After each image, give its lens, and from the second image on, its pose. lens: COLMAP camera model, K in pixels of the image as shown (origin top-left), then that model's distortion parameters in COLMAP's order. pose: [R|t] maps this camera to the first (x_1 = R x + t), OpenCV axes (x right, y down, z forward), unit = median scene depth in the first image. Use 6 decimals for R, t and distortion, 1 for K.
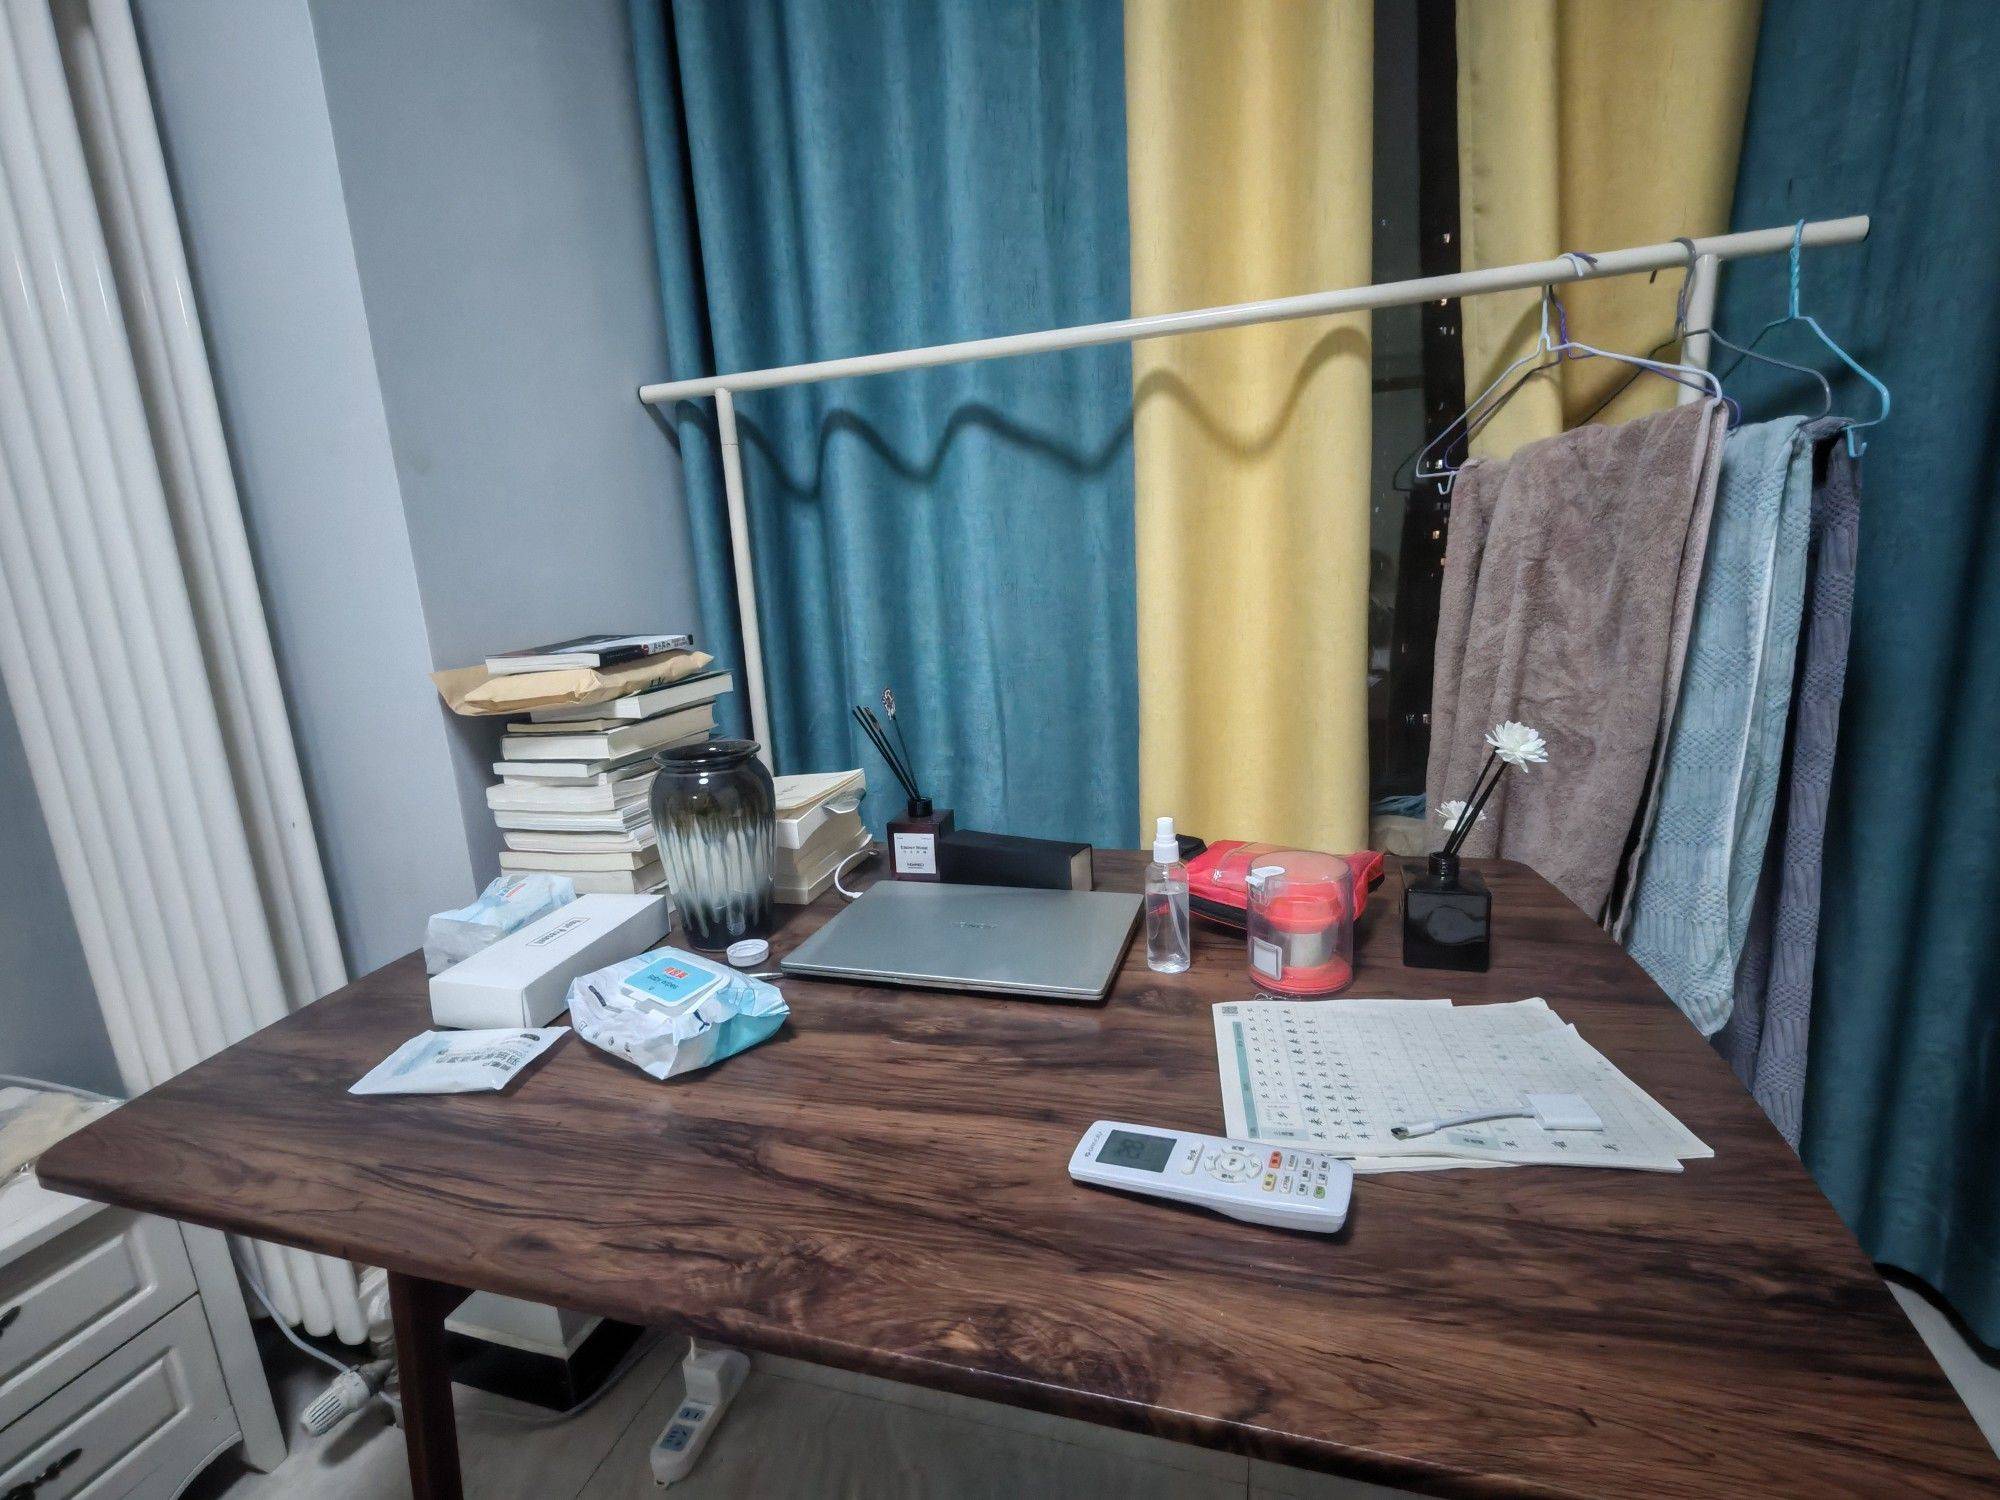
lens RADIAL K [[915.5, 0, 1000.0], [0, 915.5, 750.0], [0, 0, 1]] dist [-0.000322, 0.000024]
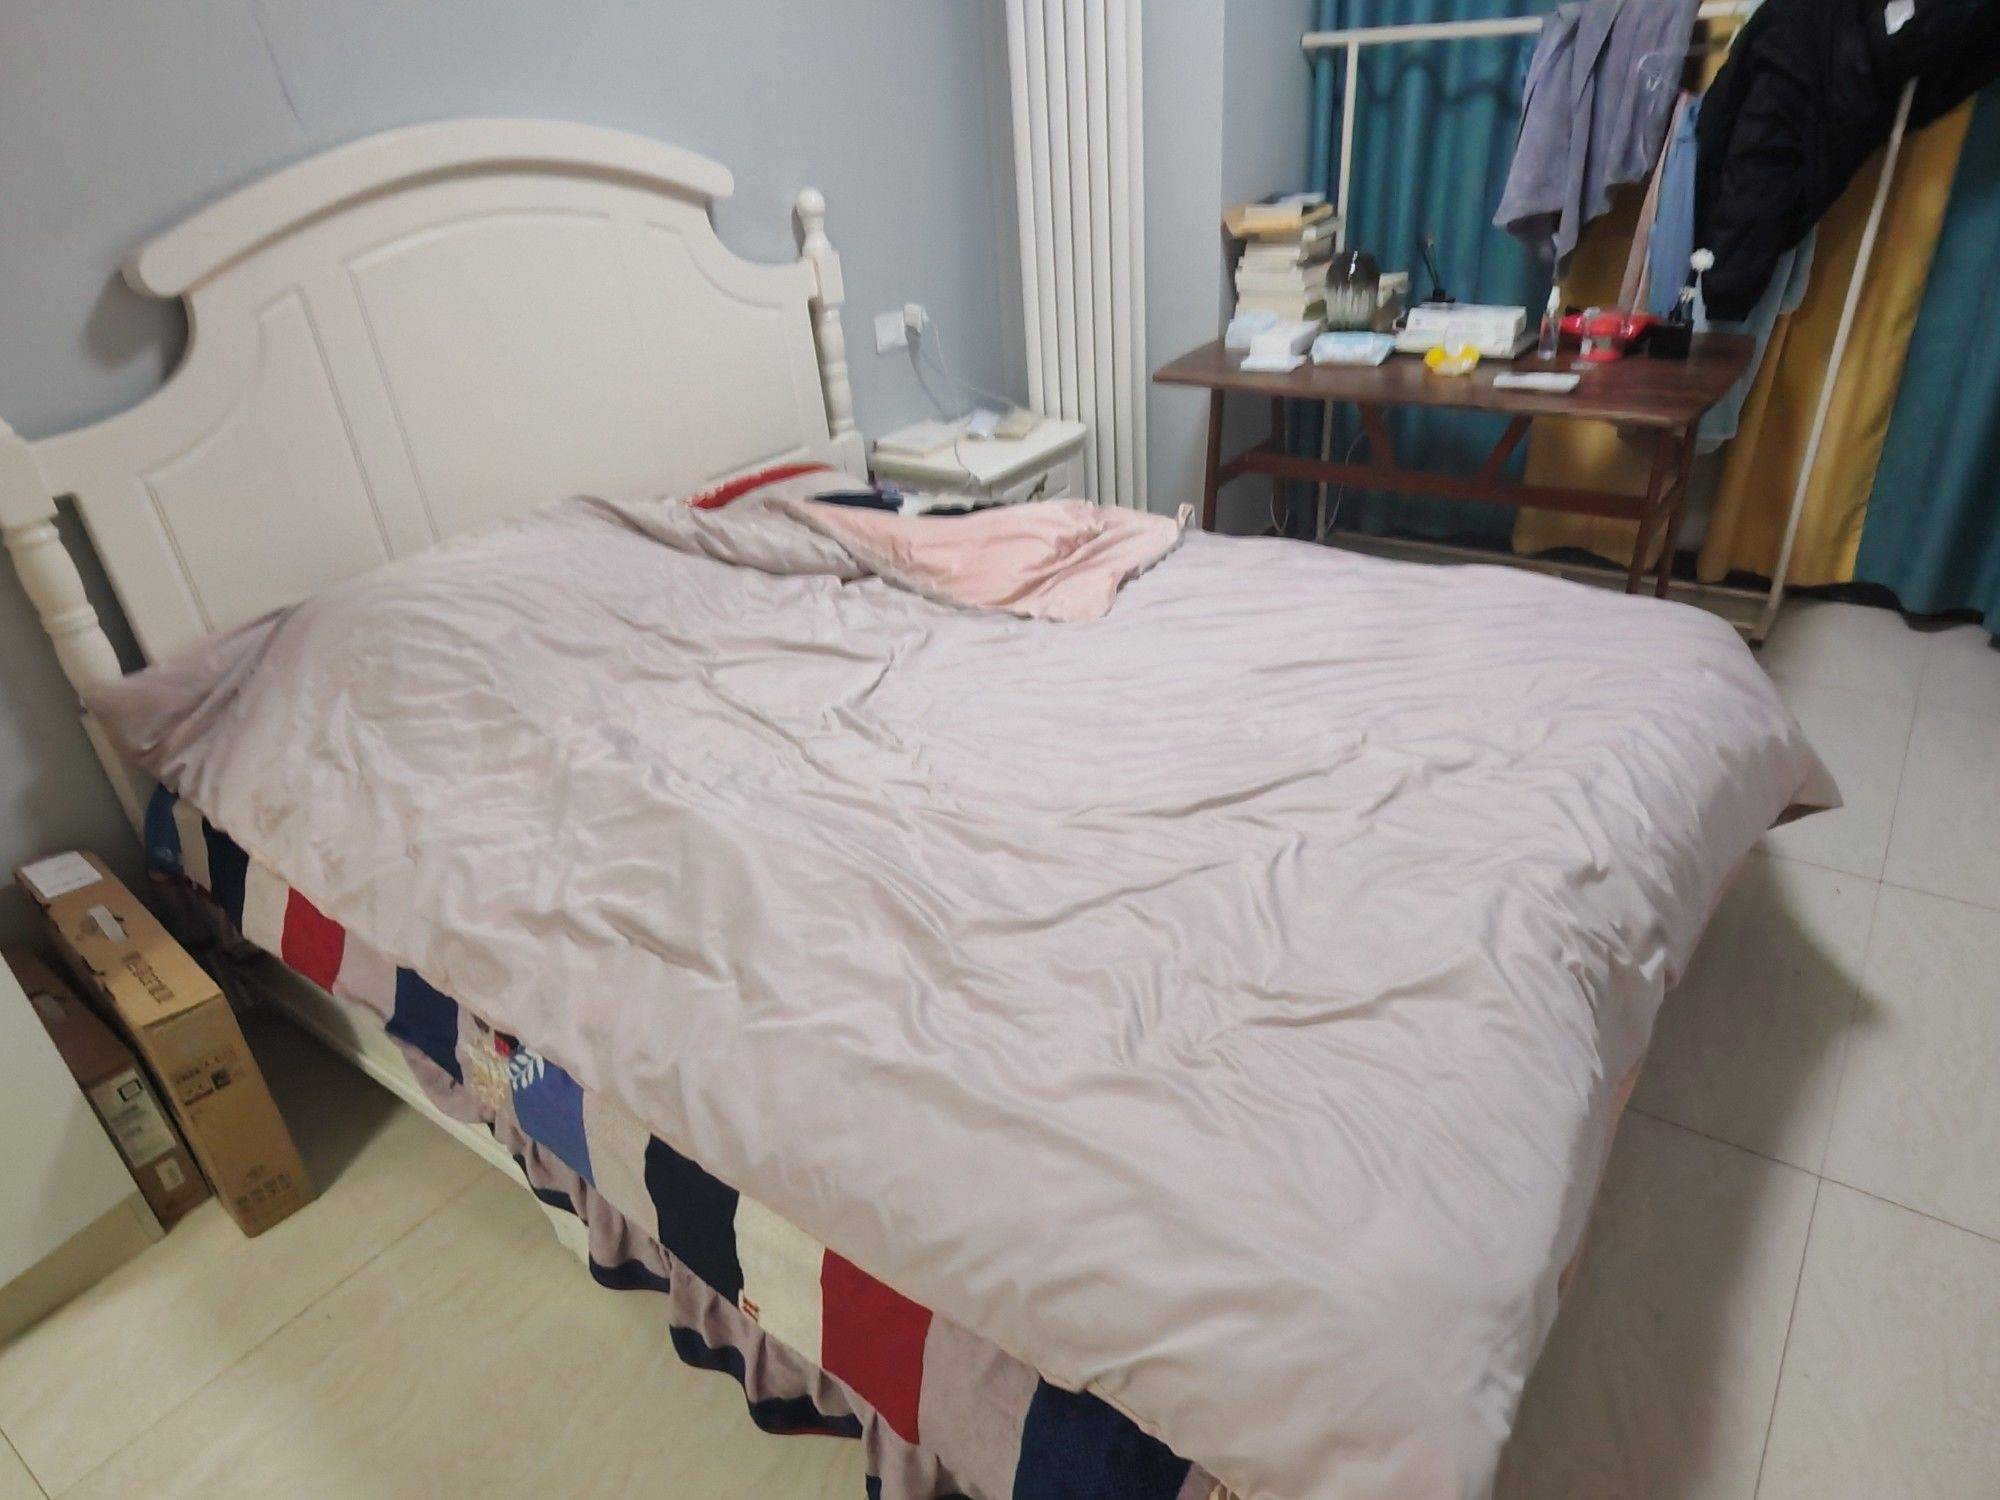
lens RADIAL K [[1237.6, 0, 1000.0], [0, 1237.6, 750.0], [0, 0, 1]] dist [0.000629, 0.000156]
pose [[0.953059, 0.167095, -0.252502, -0.160744], [-0.083003, 0.946172, 0.312842, 0.249377], [0.291184, -0.277198, 0.915627, -2.209983]]
